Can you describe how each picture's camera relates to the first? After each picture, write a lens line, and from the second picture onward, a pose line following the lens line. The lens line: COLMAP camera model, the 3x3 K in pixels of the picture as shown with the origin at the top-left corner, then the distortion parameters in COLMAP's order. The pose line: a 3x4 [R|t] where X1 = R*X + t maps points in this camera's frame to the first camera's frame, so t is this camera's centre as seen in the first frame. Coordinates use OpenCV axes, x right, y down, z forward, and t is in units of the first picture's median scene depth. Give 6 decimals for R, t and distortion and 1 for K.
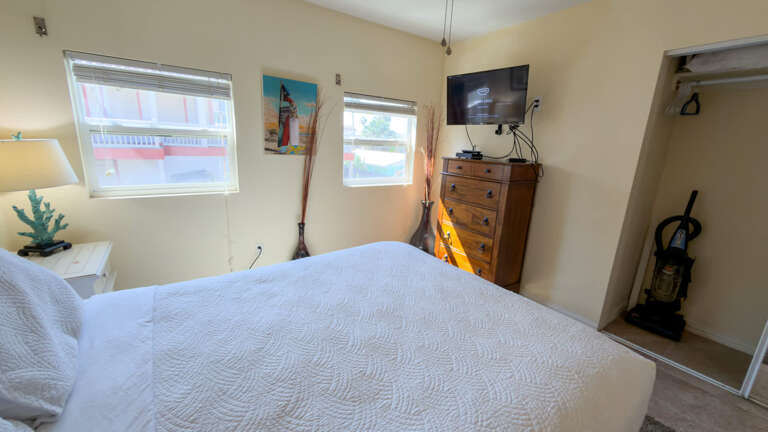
lens RADIAL K [[318.8, 0, 383.5], [0, 318.8, 219.4], [0, 0, 1]] dist [-0.002252, -0.000129]
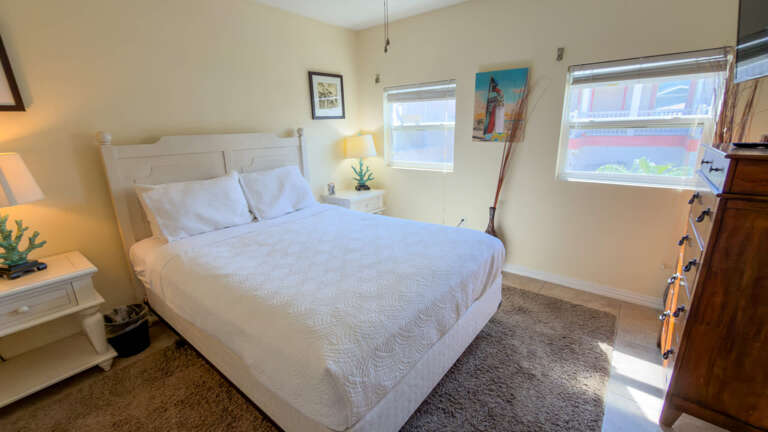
lens RADIAL K [[318.8, 0, 384.2], [0, 318.8, 217.7], [0, 0, 1]] dist [-0.002252, -0.000129]
pose [[0.265533, 0.210427, -0.940857, 0.698277], [-0.194282, 0.967549, 0.161566, -0.059329], [0.944323, 0.139890, 0.297799, 0.383202]]
